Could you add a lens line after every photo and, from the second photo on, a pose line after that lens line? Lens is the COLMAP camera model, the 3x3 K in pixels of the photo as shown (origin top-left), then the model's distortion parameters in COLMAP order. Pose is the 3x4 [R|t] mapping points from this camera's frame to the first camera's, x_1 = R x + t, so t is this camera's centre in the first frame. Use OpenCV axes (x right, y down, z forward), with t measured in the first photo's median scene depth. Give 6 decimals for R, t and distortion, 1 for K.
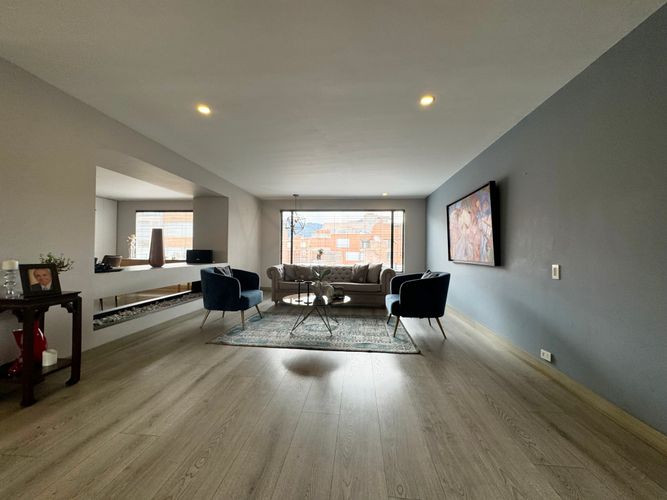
lens RADIAL K [[266.1, 0, 333.1], [0, 266.1, 249.4], [0, 0, 1]] dist [-0.001690, 0.001088]
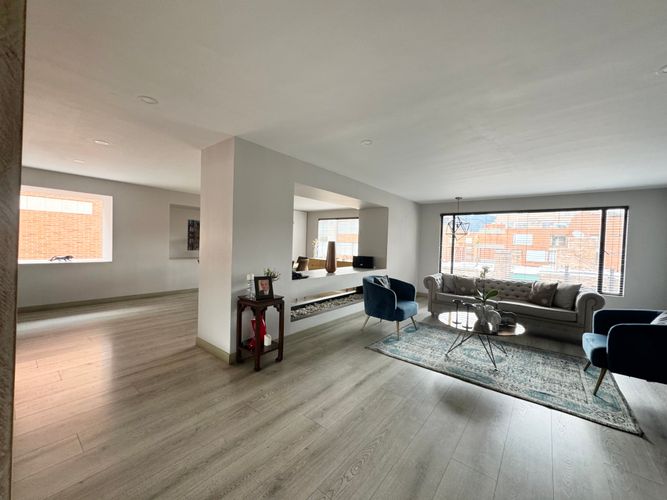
lens RADIAL K [[266.1, 0, 334.7], [0, 266.1, 249.3], [0, 0, 1]] dist [-0.001690, 0.001088]
pose [[0.836975, 0.028806, -0.546482, 0.016941], [-0.017968, 0.999522, 0.025167, -0.081214], [0.546946, -0.011245, 0.837093, -0.010293]]
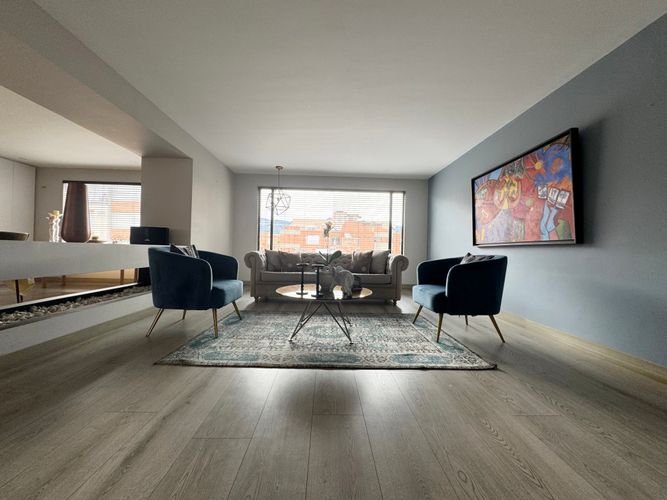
lens RADIAL K [[266.1, 0, 333.4], [0, 266.1, 251.0], [0, 0, 1]] dist [-0.001690, 0.001088]
pose [[0.992364, 0.012475, 0.122714, -0.138533], [-0.014151, 0.999818, 0.012789, 0.077029], [-0.122532, -0.014428, 0.992360, 0.324727]]
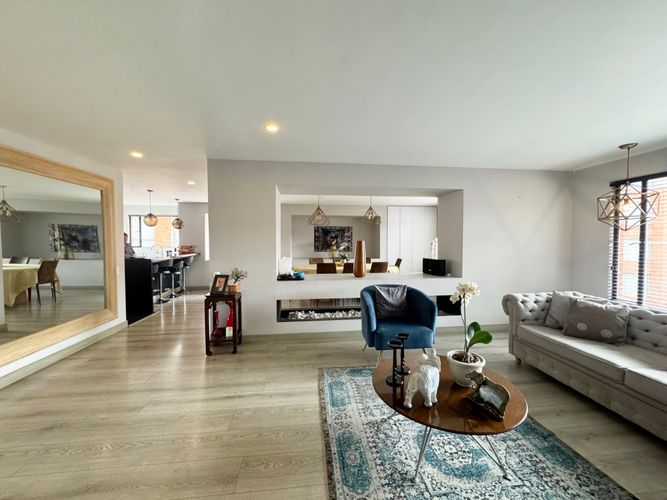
lens RADIAL K [[266.1, 0, 333.2], [0, 266.1, 251.4], [0, 0, 1]] dist [-0.001690, 0.001088]
pose [[0.209008, 0.027663, -0.977523, 0.396209], [0.011001, 0.999470, 0.030636, -0.079266], [0.977852, -0.017157, 0.208593, 0.777206]]
